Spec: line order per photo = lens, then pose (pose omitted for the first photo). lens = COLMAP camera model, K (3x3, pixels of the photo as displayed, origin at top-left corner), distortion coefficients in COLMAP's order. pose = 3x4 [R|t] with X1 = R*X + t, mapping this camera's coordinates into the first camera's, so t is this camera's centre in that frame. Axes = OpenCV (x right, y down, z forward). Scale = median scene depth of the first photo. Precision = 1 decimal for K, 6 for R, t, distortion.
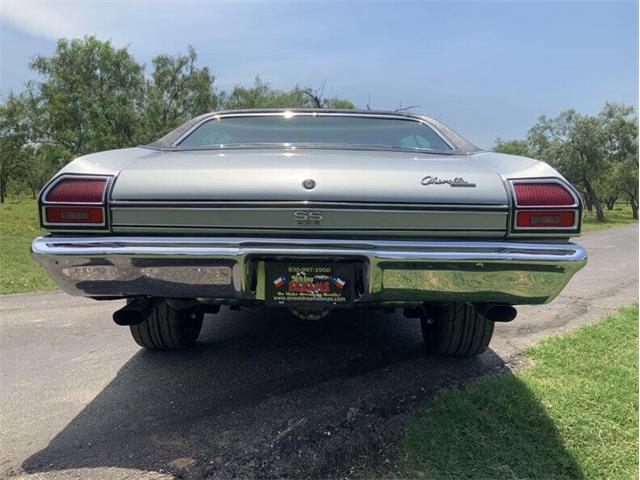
lens RADIAL K [[535.6, 0, 319.3], [0, 535.6, 240.3], [0, 0, 1]] dist [0.027580, -0.062456]
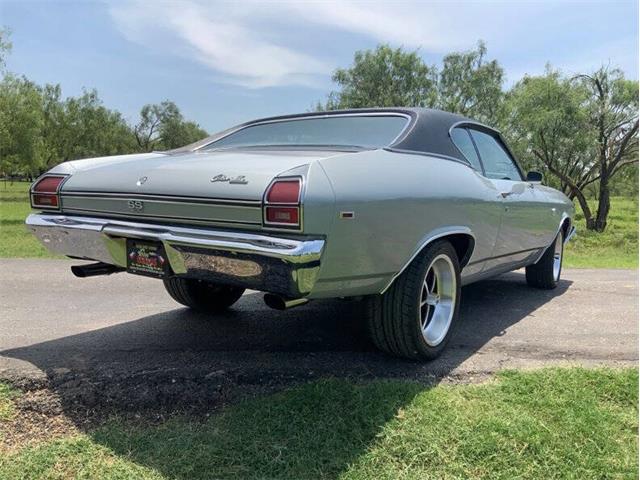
lens RADIAL K [[535.6, 0, 319.9], [0, 535.6, 241.7], [0, 0, 1]] dist [0.027580, -0.062456]
pose [[0.821006, 0.067523, -0.566912, 1.028933], [-0.061352, 0.997666, 0.029979, -0.022673], [0.567613, 0.010168, 0.823233, 0.169616]]
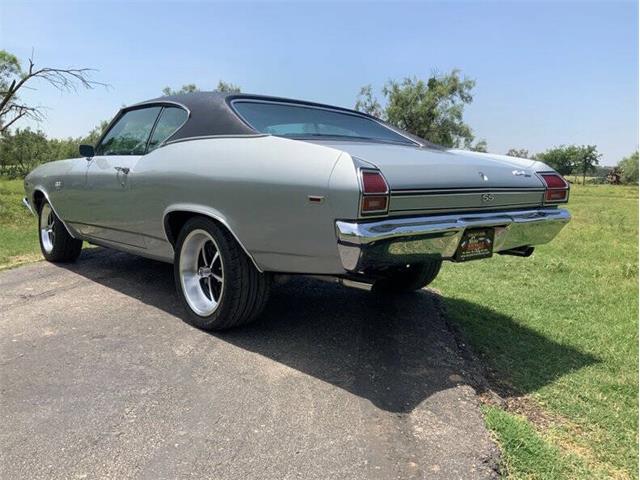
lens RADIAL K [[535.6, 0, 318.8], [0, 535.6, 238.1], [0, 0, 1]] dist [0.027580, -0.062456]
pose [[0.746237, -0.080714, 0.660769, -1.280356], [0.042526, 0.996375, 0.073682, -0.060375], [-0.664320, -0.026884, 0.746964, 0.185066]]
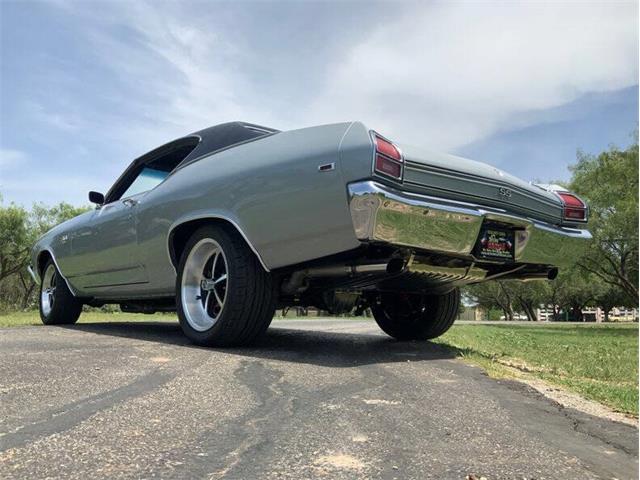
lens RADIAL K [[535.6, 0, 317.4], [0, 535.6, 238.1], [0, 0, 1]] dist [0.027580, -0.062456]
pose [[0.757455, 0.076499, 0.648390, -1.237989], [0.042152, 0.985310, -0.165492, 0.270879], [-0.651525, 0.152684, 0.743103, 0.265219]]
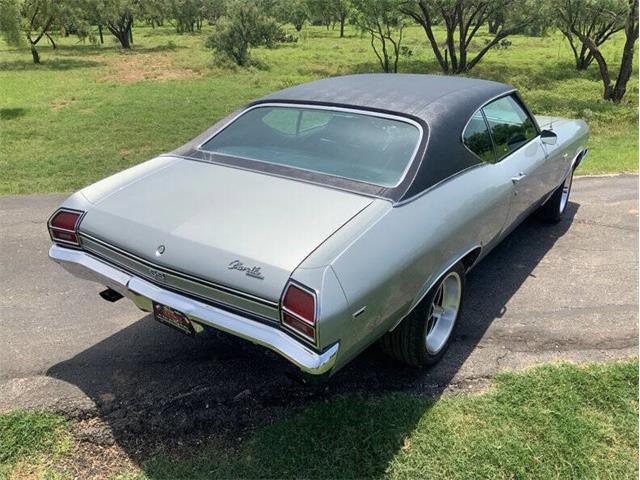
lens RADIAL K [[535.6, 0, 320.7], [0, 535.6, 241.7], [0, 0, 1]] dist [0.027580, -0.062456]
pose [[0.818120, 0.210767, -0.535030, 0.976100], [-0.031884, 0.945604, 0.323752, -0.546289], [0.574163, -0.247809, 0.780338, 0.179908]]
